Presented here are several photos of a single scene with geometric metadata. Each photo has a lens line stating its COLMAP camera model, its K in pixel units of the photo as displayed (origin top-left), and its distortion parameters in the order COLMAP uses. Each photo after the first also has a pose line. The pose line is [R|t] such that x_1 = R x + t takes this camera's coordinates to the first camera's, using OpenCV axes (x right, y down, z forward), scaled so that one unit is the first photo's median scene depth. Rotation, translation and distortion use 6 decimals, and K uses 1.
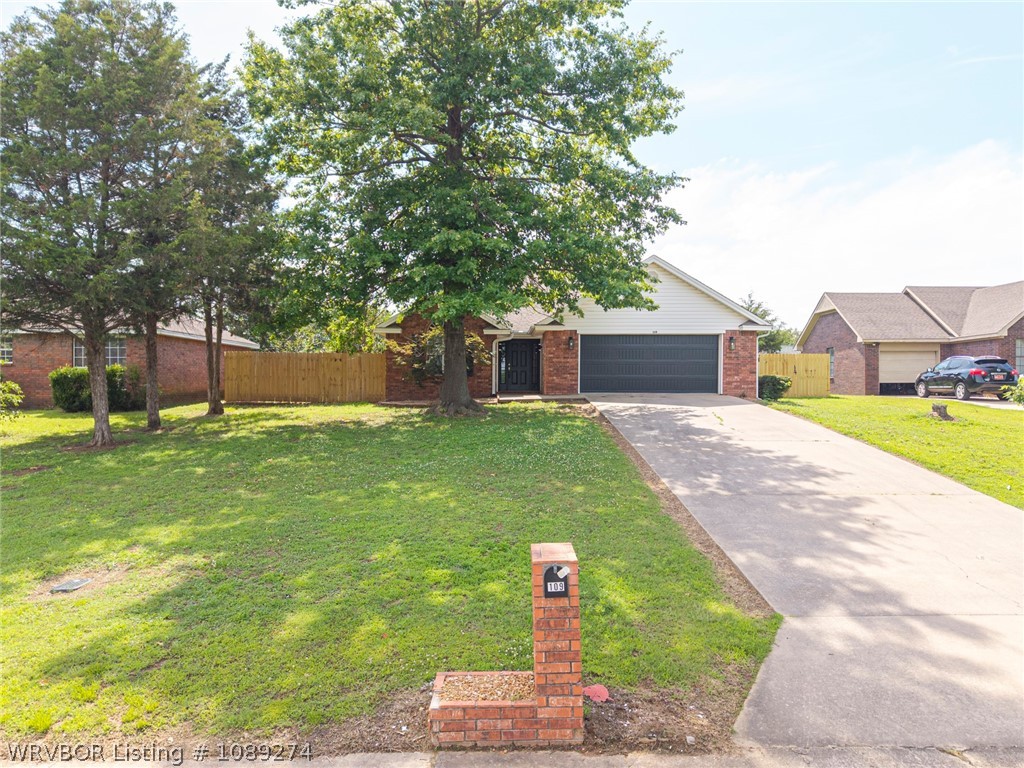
lens RADIAL K [[708.7, 0, 512.0], [0, 708.7, 384.0], [0, 0, 1]] dist [0.062780, -0.002000]
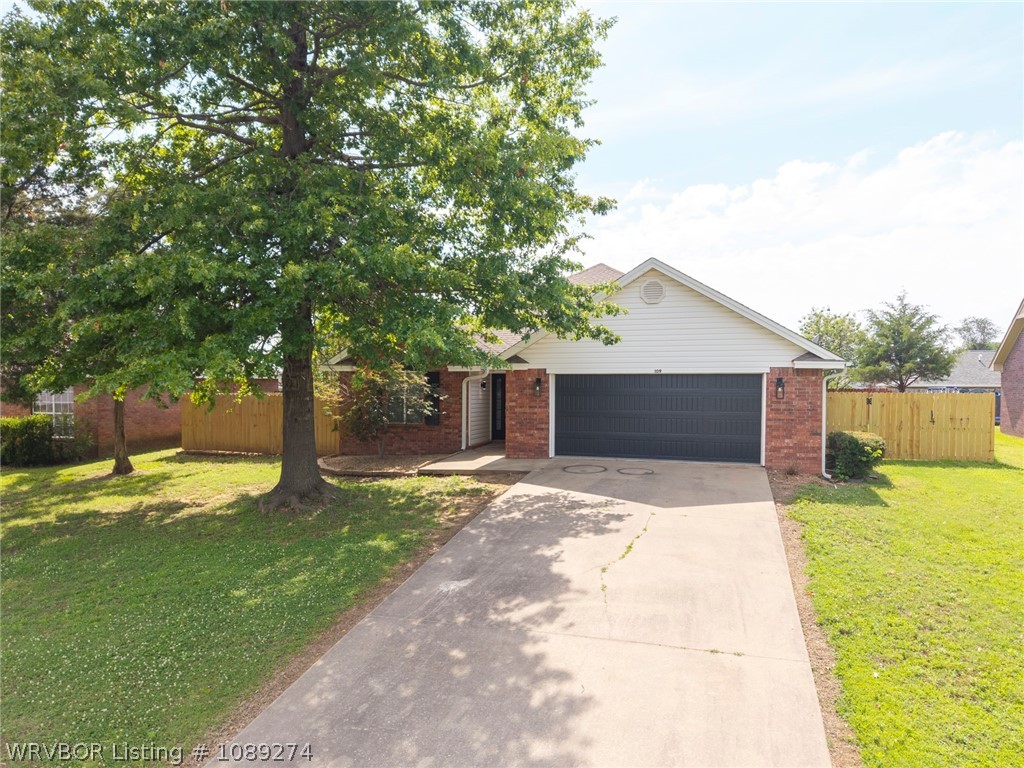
lens RADIAL K [[708.7, 0, 512.0], [0, 708.7, 384.0], [0, 0, 1]] dist [0.062780, -0.002000]
pose [[0.942544, 0.001009, -0.334081, 0.295519], [0.002936, 0.999932, 0.011304, -0.068522], [0.334070, -0.011635, 0.942476, 0.310165]]
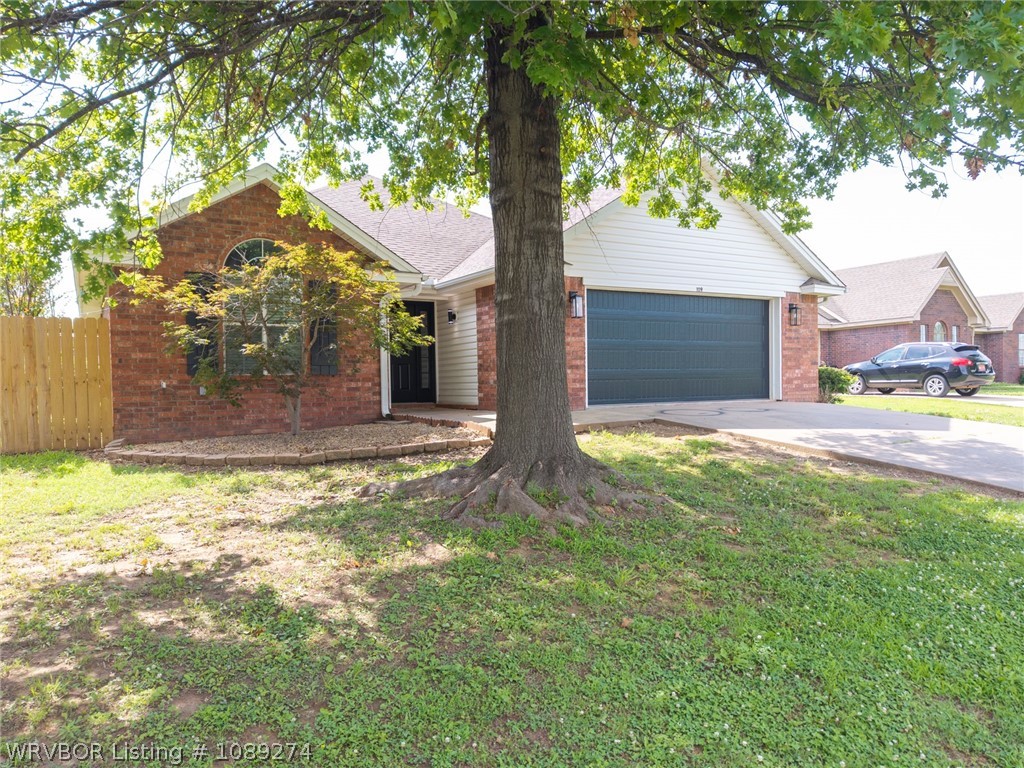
lens RADIAL K [[708.7, 0, 512.0], [0, 708.7, 384.0], [0, 0, 1]] dist [0.062780, -0.002000]
pose [[0.883947, -0.020090, 0.467156, -0.180075], [0.018355, 0.999797, 0.008266, -0.008091], [-0.467227, 0.001267, 0.884136, 0.578452]]
